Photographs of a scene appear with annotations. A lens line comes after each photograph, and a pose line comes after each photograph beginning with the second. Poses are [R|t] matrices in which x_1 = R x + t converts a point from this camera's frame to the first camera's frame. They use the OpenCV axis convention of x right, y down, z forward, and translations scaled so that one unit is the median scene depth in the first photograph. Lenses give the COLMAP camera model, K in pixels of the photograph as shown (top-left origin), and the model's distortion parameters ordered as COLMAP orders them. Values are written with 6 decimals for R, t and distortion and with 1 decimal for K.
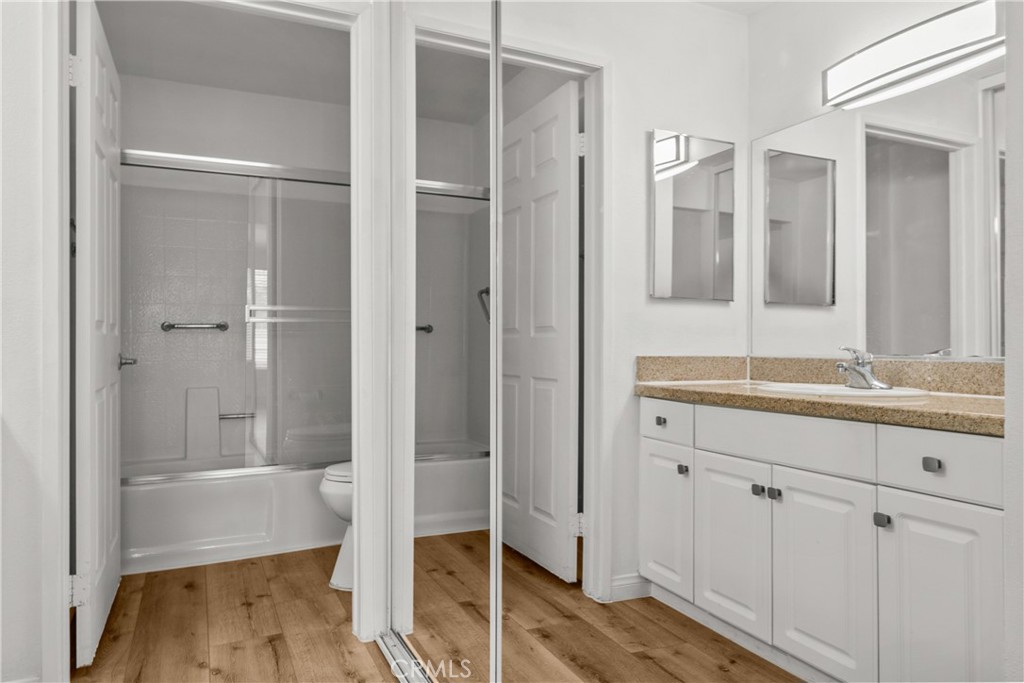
lens RADIAL K [[688.8, 0, 515.0], [0, 688.8, 346.0], [0, 0, 1]] dist [0.007374, -0.012966]
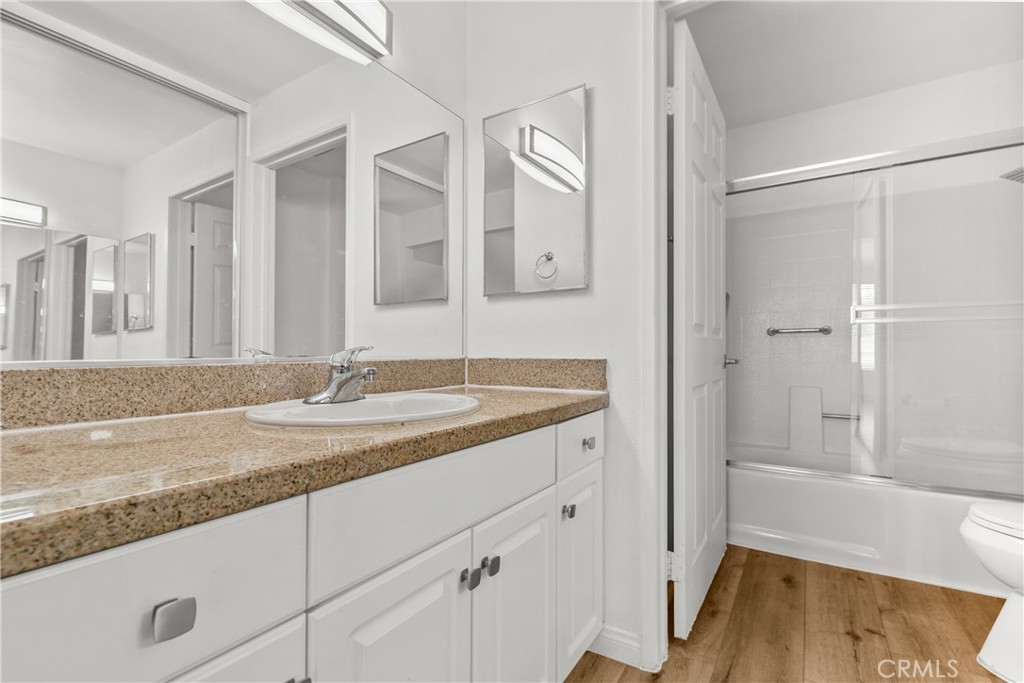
lens RADIAL K [[469.6, 0, 513.1], [0, 469.6, 350.0], [0, 0, 1]] dist [0.014002, -0.001738]
pose [[0.544349, -0.002647, -0.838855, -0.103226], [0.001083, 0.999996, -0.002453, 0.005442], [0.838858, 0.000427, 0.544350, 0.274402]]
